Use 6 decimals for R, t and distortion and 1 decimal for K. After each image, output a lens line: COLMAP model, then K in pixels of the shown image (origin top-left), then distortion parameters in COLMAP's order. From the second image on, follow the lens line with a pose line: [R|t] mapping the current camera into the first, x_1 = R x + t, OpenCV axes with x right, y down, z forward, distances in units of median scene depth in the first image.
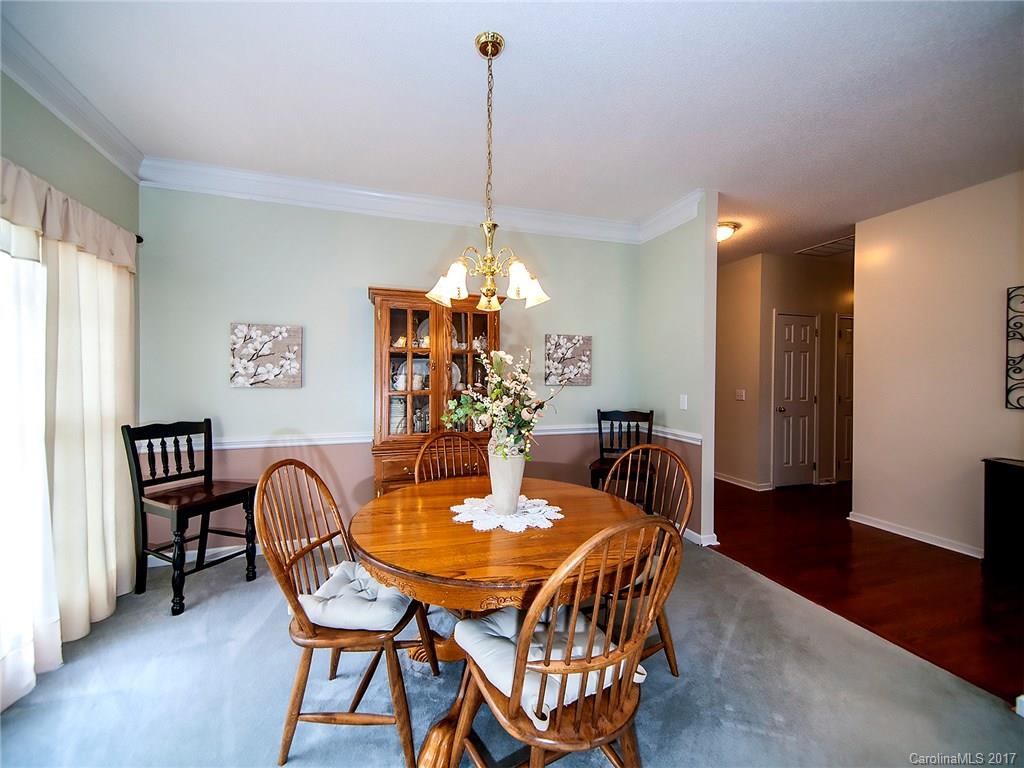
lens RADIAL K [[439.8, 0, 515.9], [0, 439.8, 380.4], [0, 0, 1]] dist [-0.011016, -0.000445]
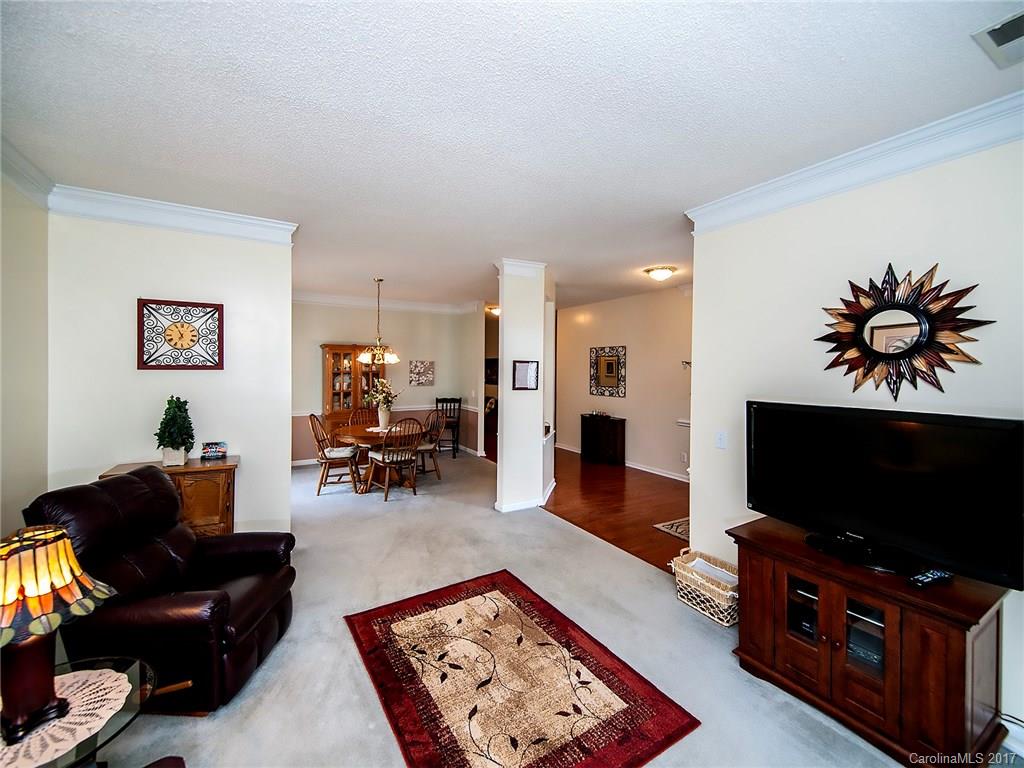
lens RADIAL K [[439.8, 0, 515.9], [0, 439.8, 380.4], [0, 0, 1]] dist [-0.011016, -0.000445]
pose [[0.975253, -0.005259, 0.221027, 0.111508], [0.000366, 0.999754, 0.022171, -0.068557], [-0.221089, -0.021541, 0.975016, -1.249815]]
